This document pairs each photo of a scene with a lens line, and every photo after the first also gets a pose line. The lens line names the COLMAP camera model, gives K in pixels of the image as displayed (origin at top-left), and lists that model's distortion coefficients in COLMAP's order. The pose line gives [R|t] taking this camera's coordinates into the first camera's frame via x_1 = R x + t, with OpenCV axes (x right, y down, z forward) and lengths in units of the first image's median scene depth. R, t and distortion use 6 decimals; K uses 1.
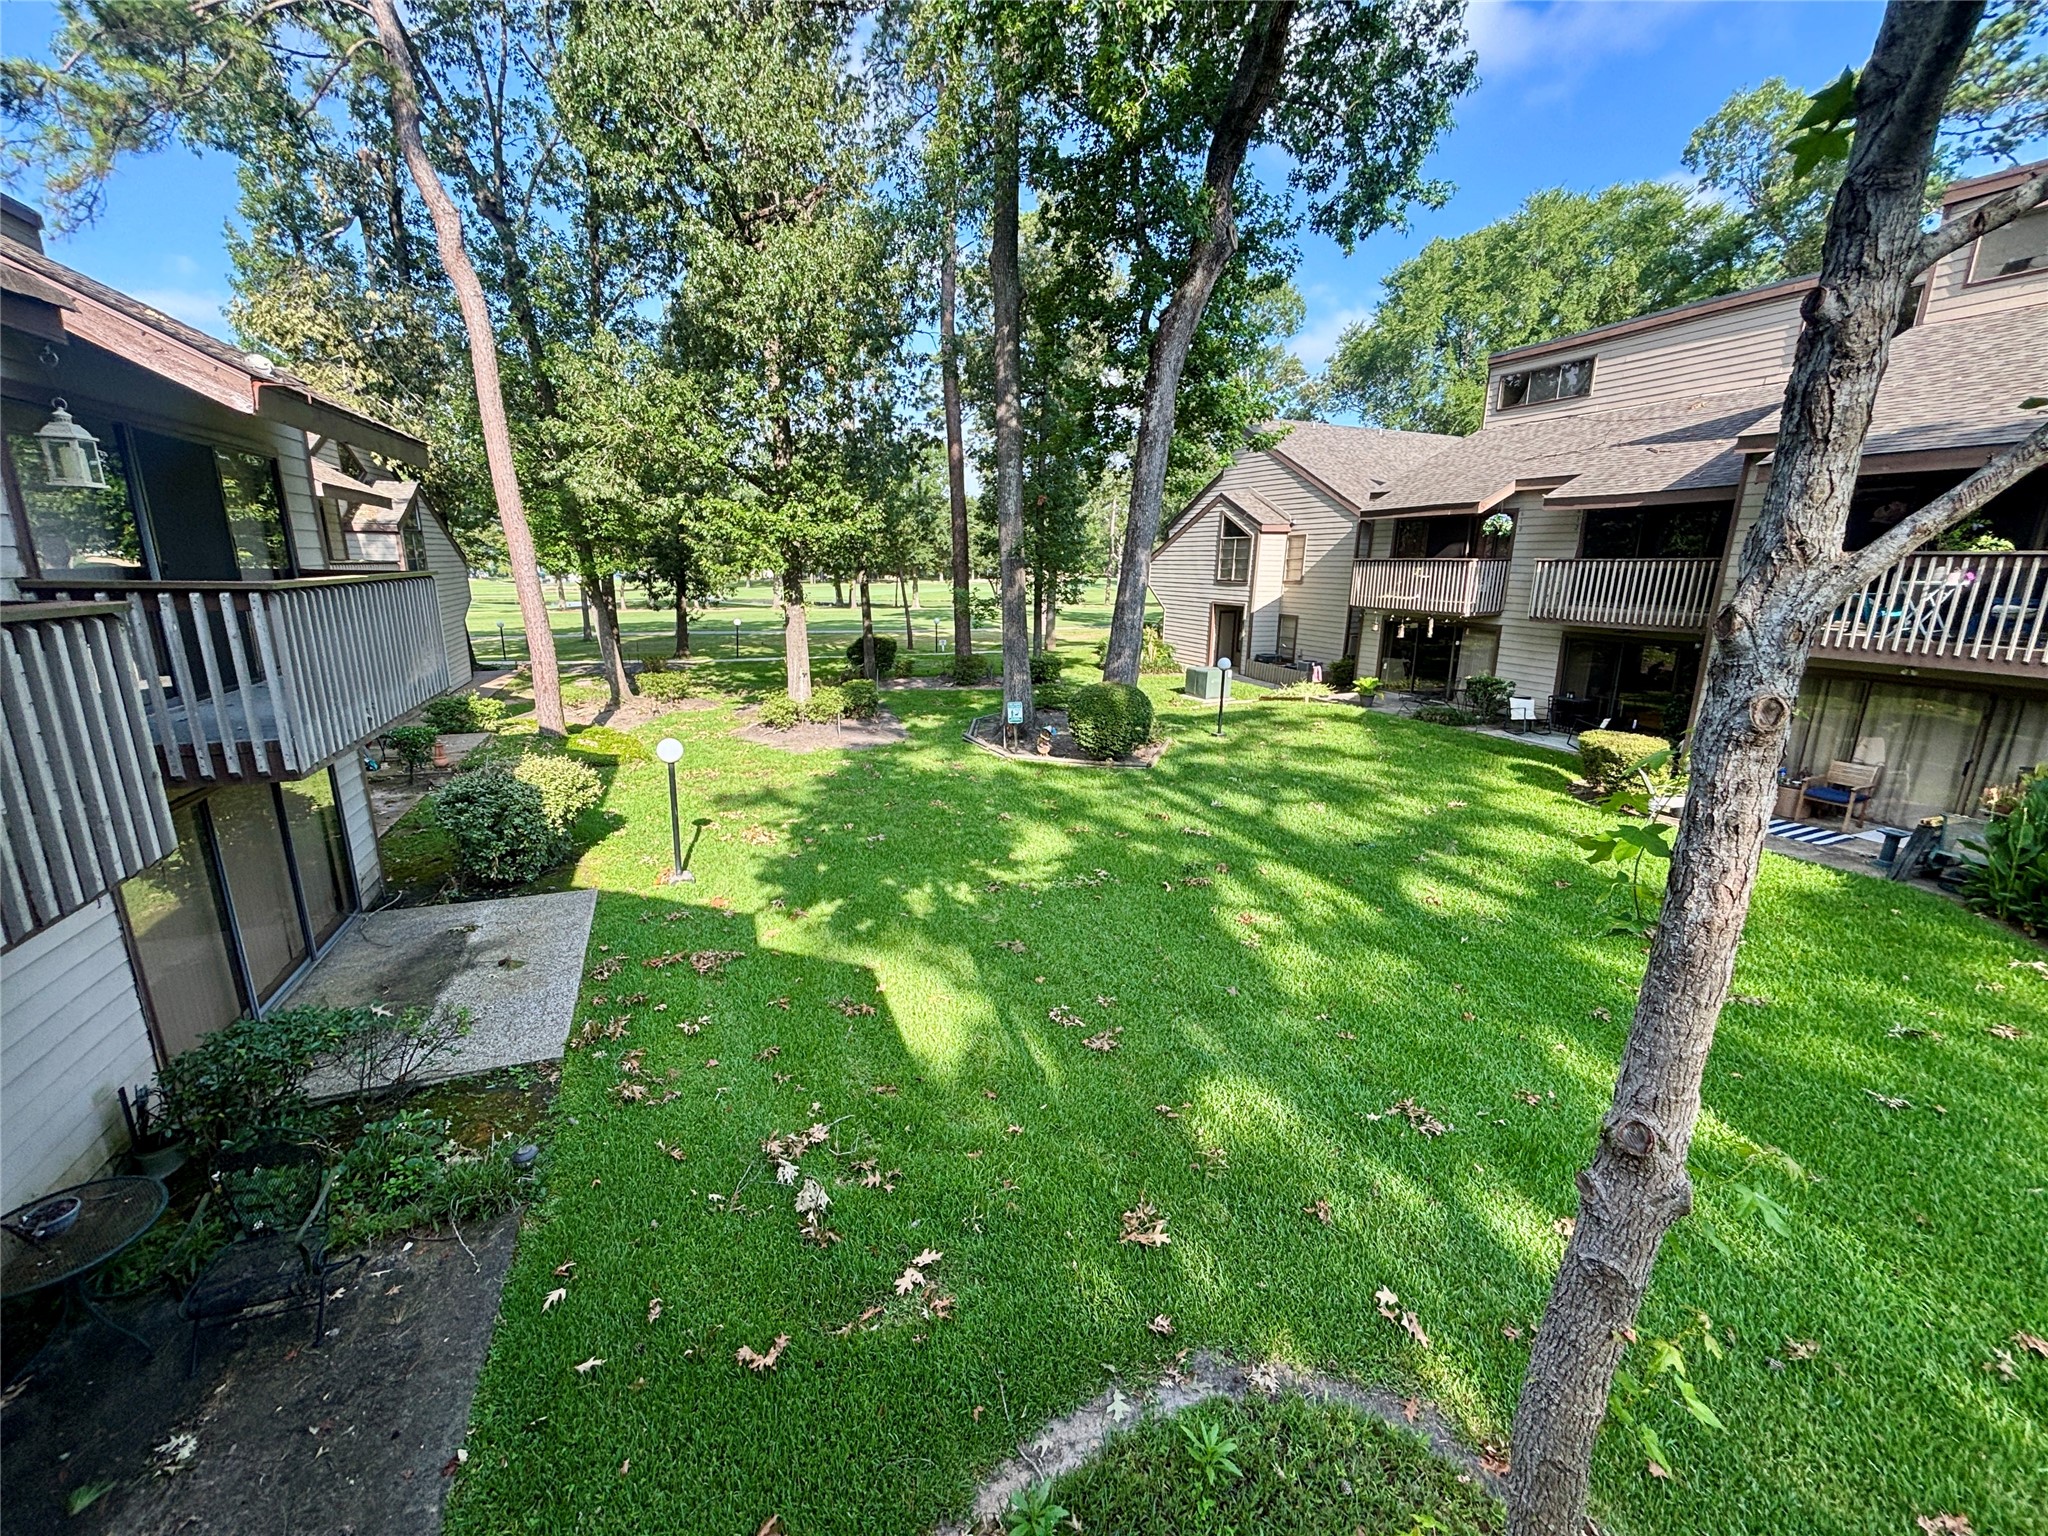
lens RADIAL K [[824.3, 0, 1024.0], [0, 824.3, 768.0], [0, 0, 1]] dist [-0.004575, 0.002660]
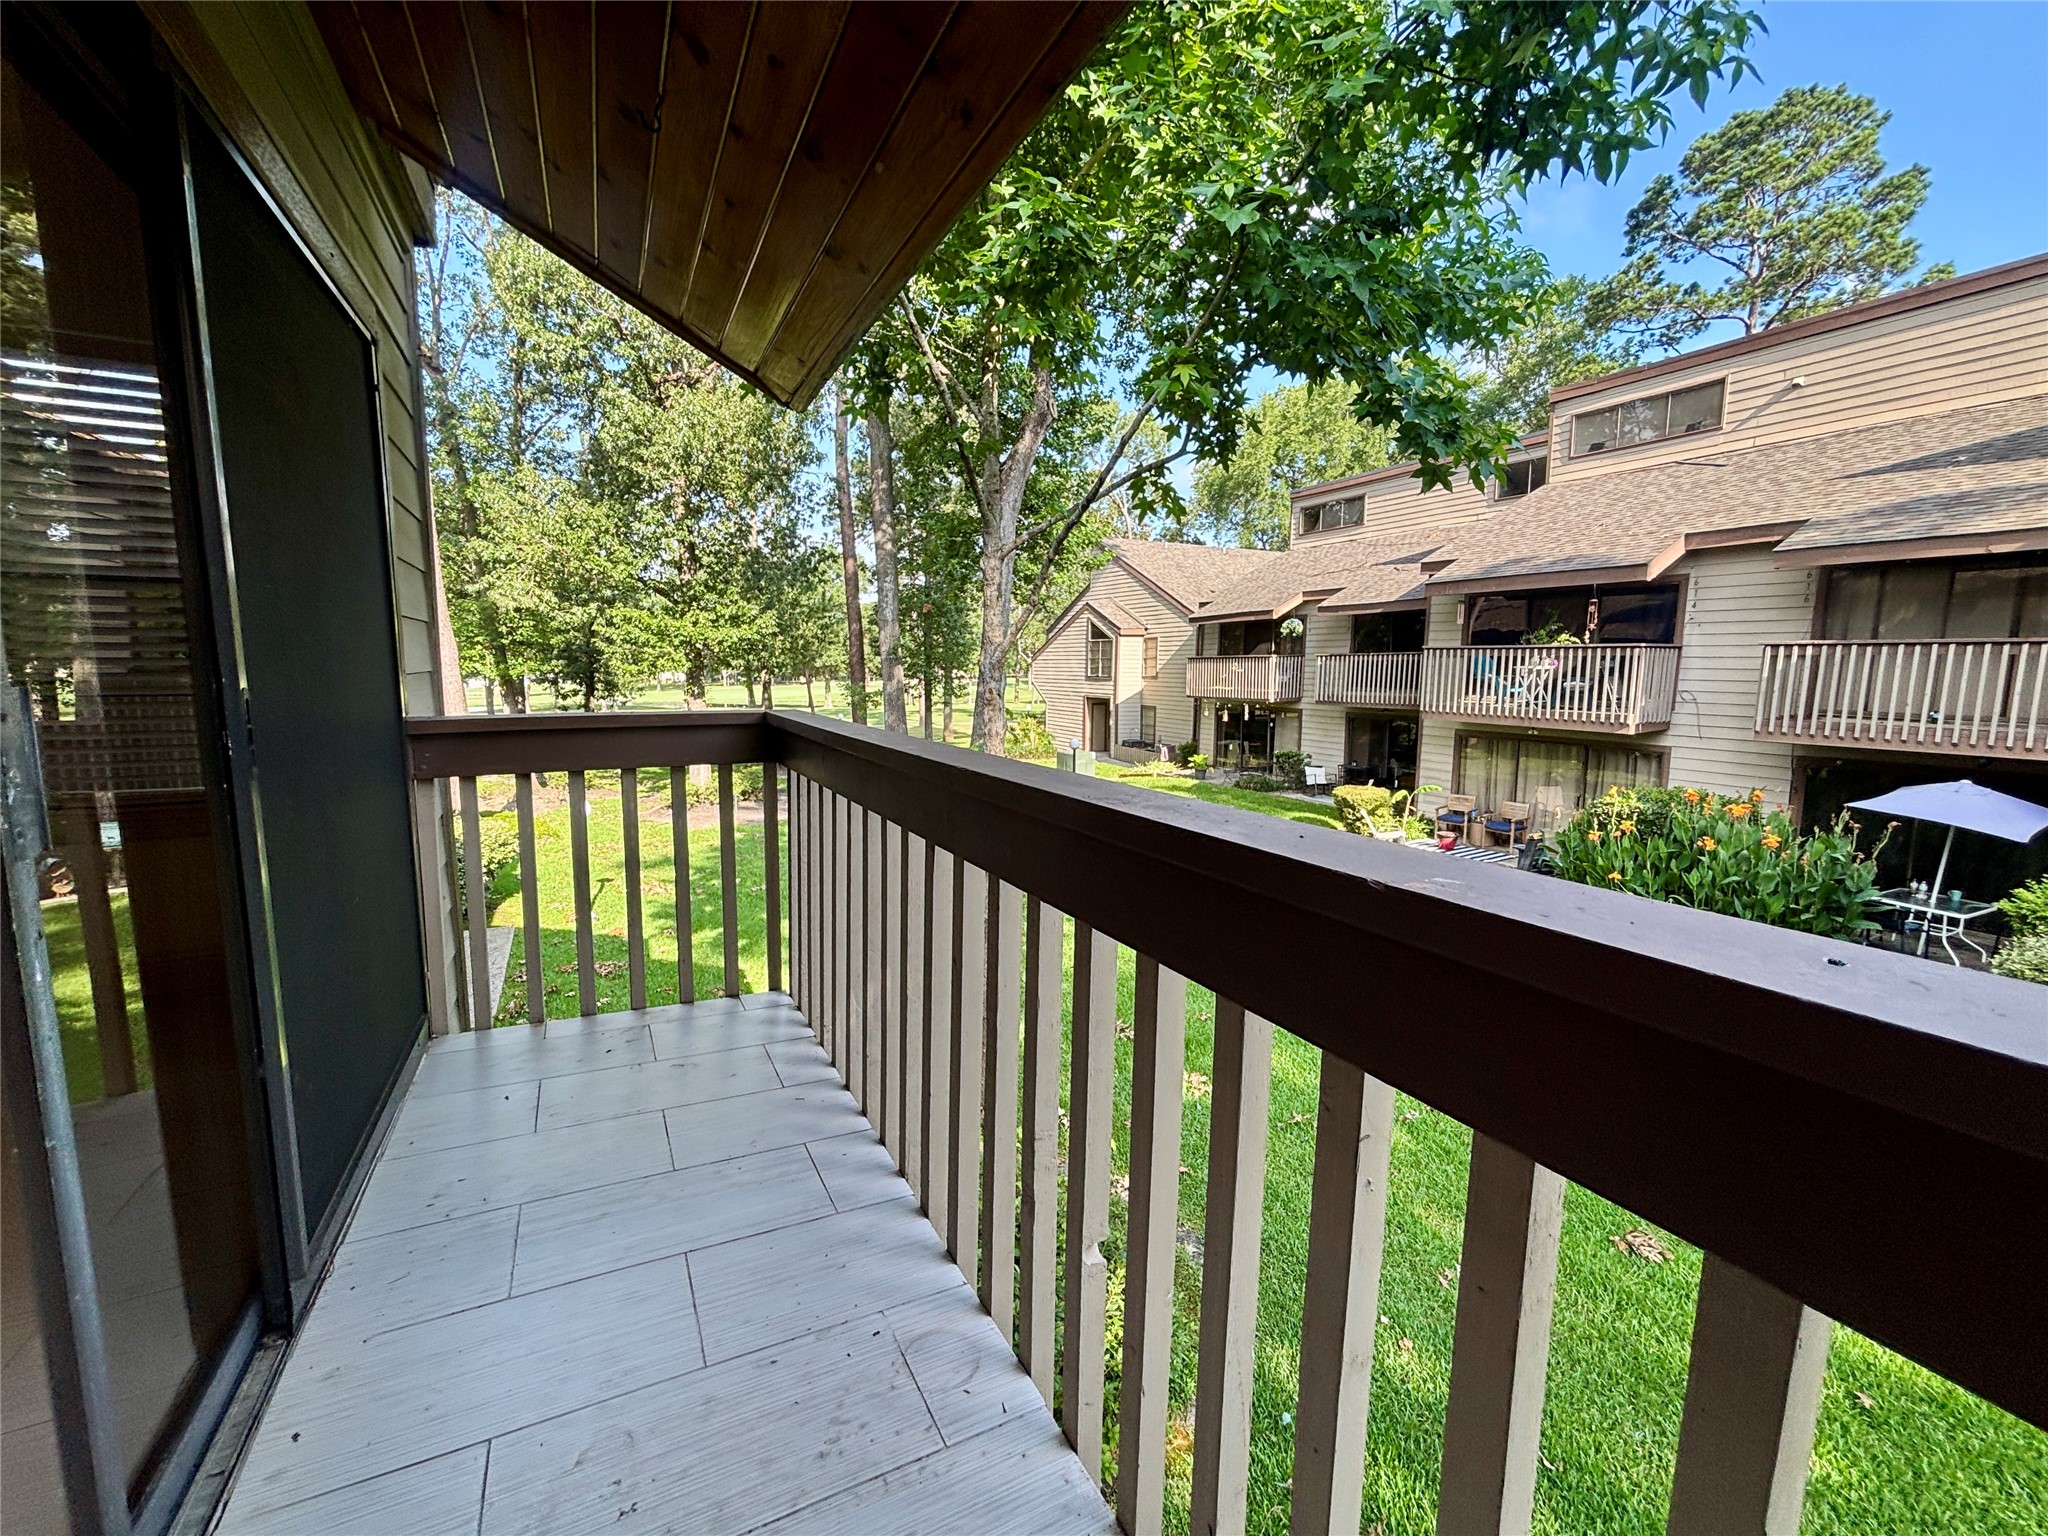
lens RADIAL K [[817.8, 0, 1014.6], [0, 817.8, 768.5], [0, 0, 1]] dist [0.000378, 0.000339]
pose [[0.995678, -0.019756, 0.090749, 0.050522], [0.030246, 0.992822, -0.115713, 0.037925], [-0.087811, 0.117958, 0.989129, -0.130366]]
